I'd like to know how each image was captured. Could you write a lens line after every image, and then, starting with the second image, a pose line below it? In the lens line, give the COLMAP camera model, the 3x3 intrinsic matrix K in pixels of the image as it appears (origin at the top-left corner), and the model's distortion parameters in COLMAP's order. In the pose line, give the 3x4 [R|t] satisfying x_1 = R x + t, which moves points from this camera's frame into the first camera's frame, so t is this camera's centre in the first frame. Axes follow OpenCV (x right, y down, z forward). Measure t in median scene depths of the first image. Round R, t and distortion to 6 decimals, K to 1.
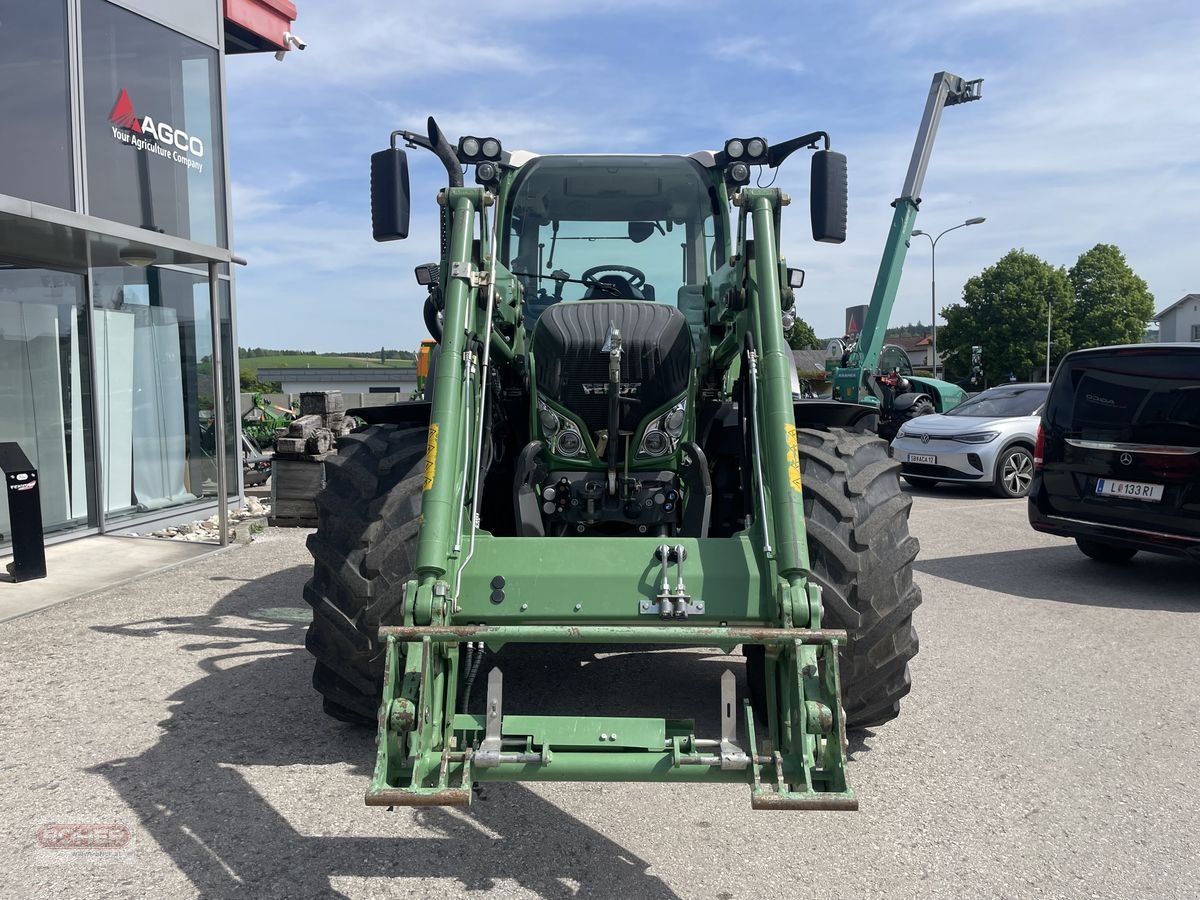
lens RADIAL K [[903.3, 0, 606.4], [0, 903.3, 445.6], [0, 0, 1]] dist [0.095447, -0.119013]
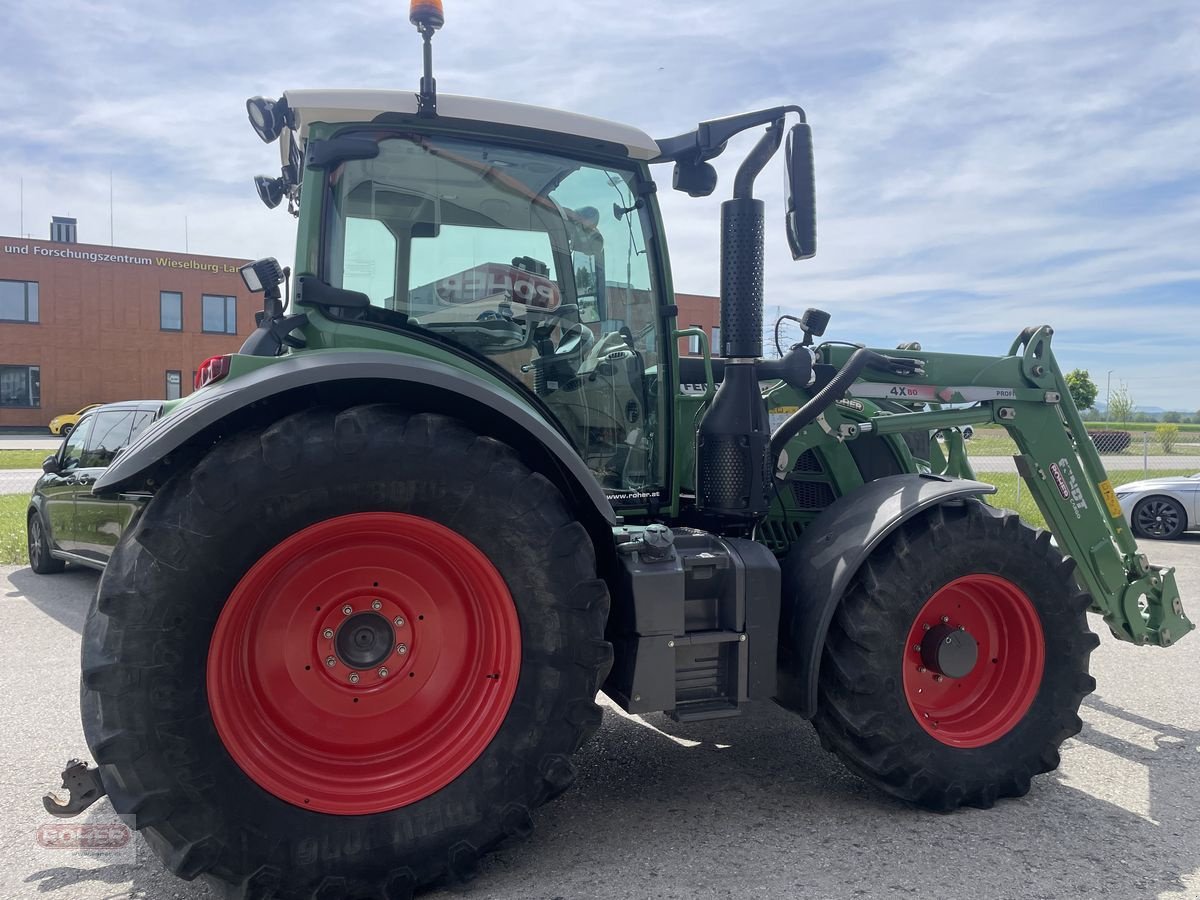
lens RADIAL K [[909.8, 0, 608.0], [0, 909.8, 444.3], [0, 0, 1]] dist [0.053745, -0.069979]
pose [[-0.345410, -0.024179, 0.938140, -0.768209], [0.051697, 0.997660, 0.044747, -0.108708], [-0.937027, 0.063955, -0.343352, 1.254409]]
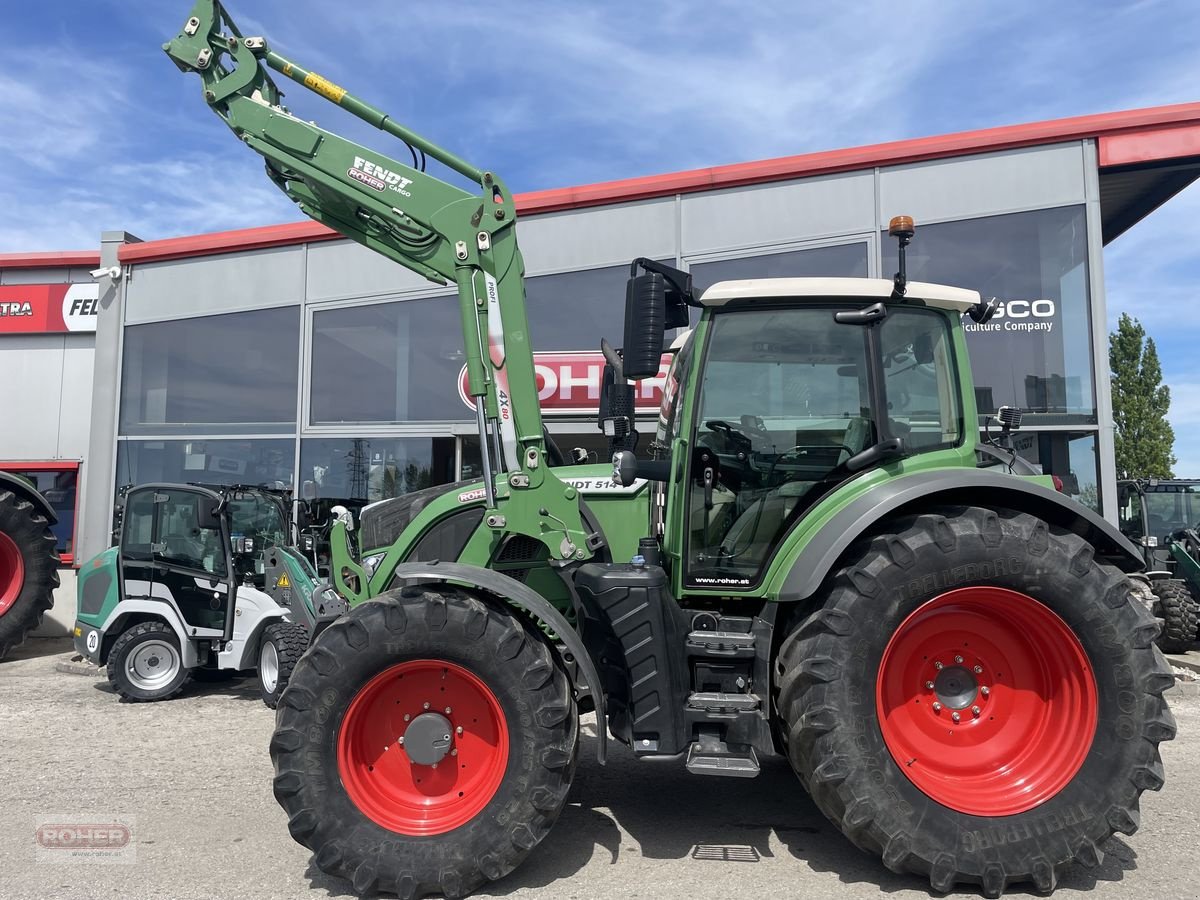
lens RADIAL K [[903.3, 0, 602.8], [0, 903.3, 439.8], [0, 0, 1]] dist [0.095447, -0.119013]
pose [[0.050205, -0.096002, -0.994114, 0.965969], [-0.070583, 0.992540, -0.099415, -0.073144], [0.996242, 0.075159, 0.043054, 0.843127]]
